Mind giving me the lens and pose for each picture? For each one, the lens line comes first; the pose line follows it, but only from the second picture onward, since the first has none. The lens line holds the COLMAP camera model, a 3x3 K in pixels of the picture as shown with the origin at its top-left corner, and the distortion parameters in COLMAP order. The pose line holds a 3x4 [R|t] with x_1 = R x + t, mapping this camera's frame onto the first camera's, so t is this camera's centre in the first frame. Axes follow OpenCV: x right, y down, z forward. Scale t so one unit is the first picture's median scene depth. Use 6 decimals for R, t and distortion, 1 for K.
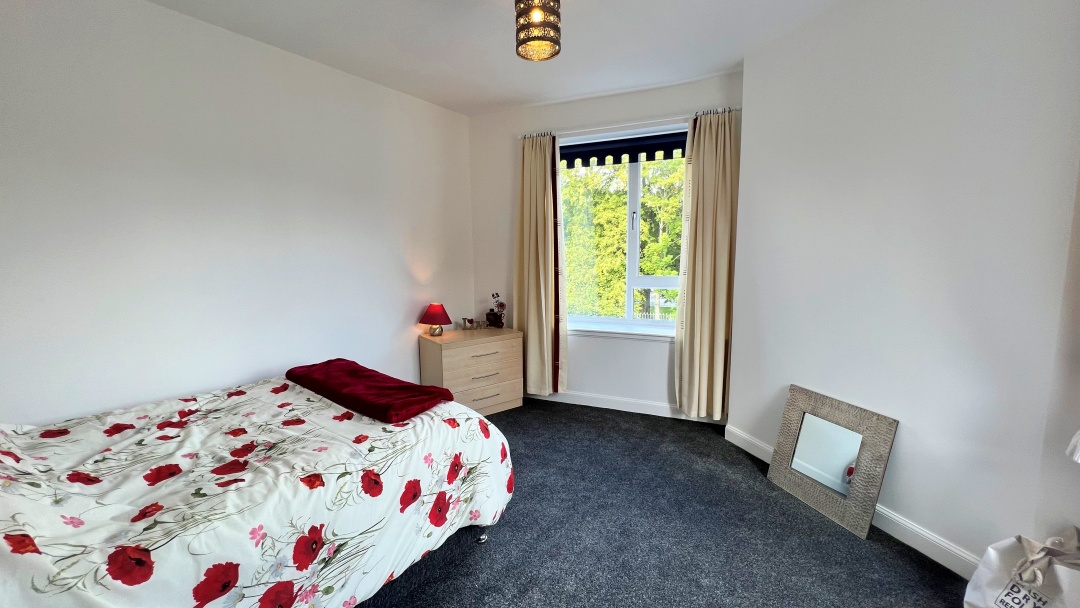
lens RADIAL K [[442.3, 0, 545.5], [0, 442.3, 302.9], [0, 0, 1]] dist [0.000773, 0.000021]
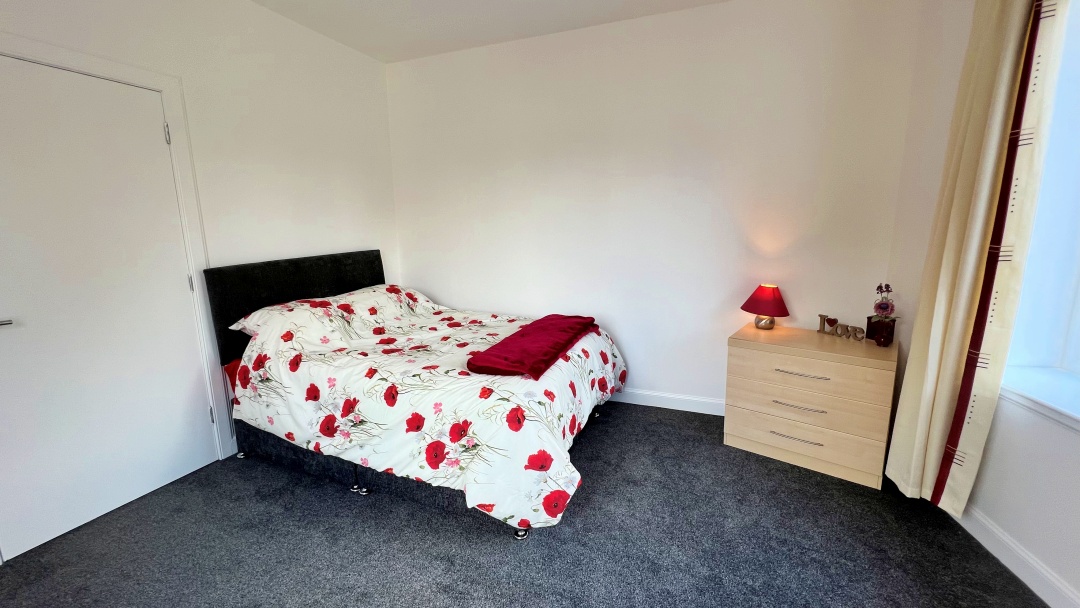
lens RADIAL K [[442.3, 0, 542.0], [0, 442.3, 297.3], [0, 0, 1]] dist [0.000773, 0.000021]
pose [[0.206060, 0.178678, -0.962088, 0.770429], [-0.105616, 0.981505, 0.159663, -0.115053], [0.972823, 0.068712, 0.221120, 0.948396]]
